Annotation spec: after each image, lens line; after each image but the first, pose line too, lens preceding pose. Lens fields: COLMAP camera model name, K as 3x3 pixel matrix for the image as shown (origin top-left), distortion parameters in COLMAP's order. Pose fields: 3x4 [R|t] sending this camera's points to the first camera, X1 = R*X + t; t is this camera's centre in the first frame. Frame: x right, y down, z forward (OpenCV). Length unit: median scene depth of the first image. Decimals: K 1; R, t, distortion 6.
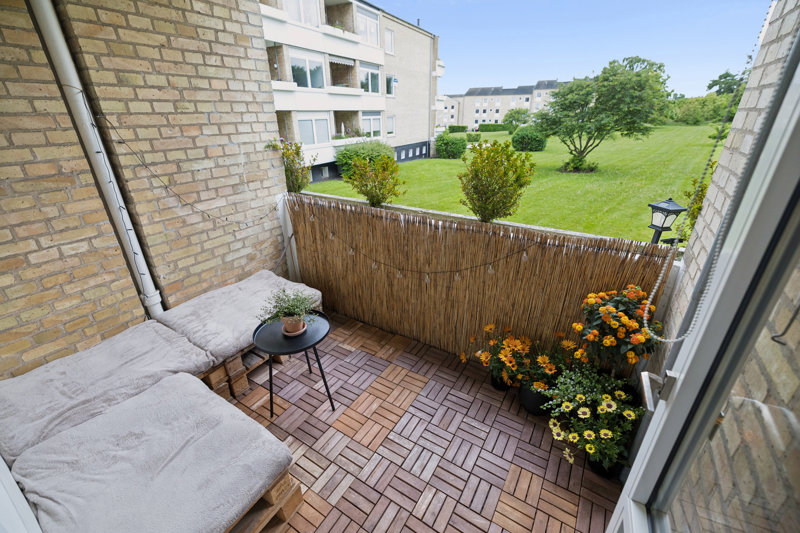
lens RADIAL K [[328.2, 0, 411.2], [0, 328.2, 258.6], [0, 0, 1]] dist [0.003894, -0.000281]
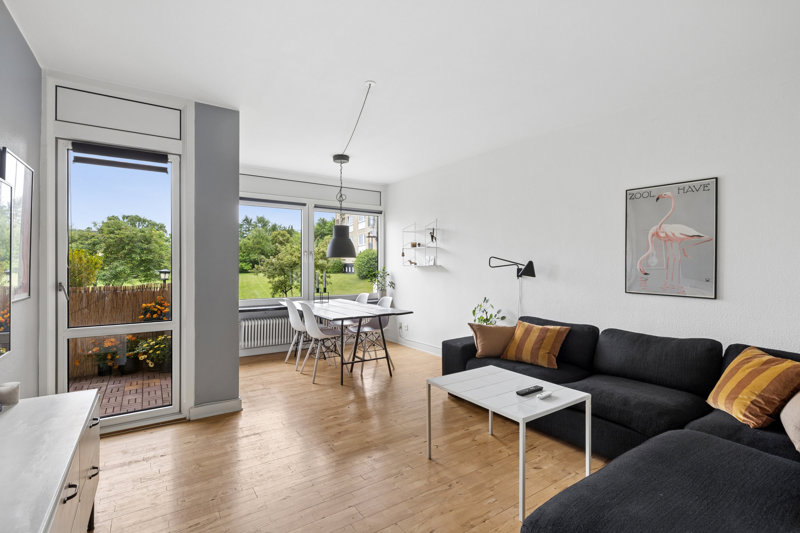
lens RADIAL K [[387.0, 0, 400.6], [0, 387.0, 265.2], [0, 0, 1]] dist [0.002973, -0.001656]
pose [[0.424471, 0.010748, 0.905378, -0.715123], [0.366370, 0.912376, -0.182598, 0.610011], [-0.828008, 0.409211, 0.383340, -1.030810]]
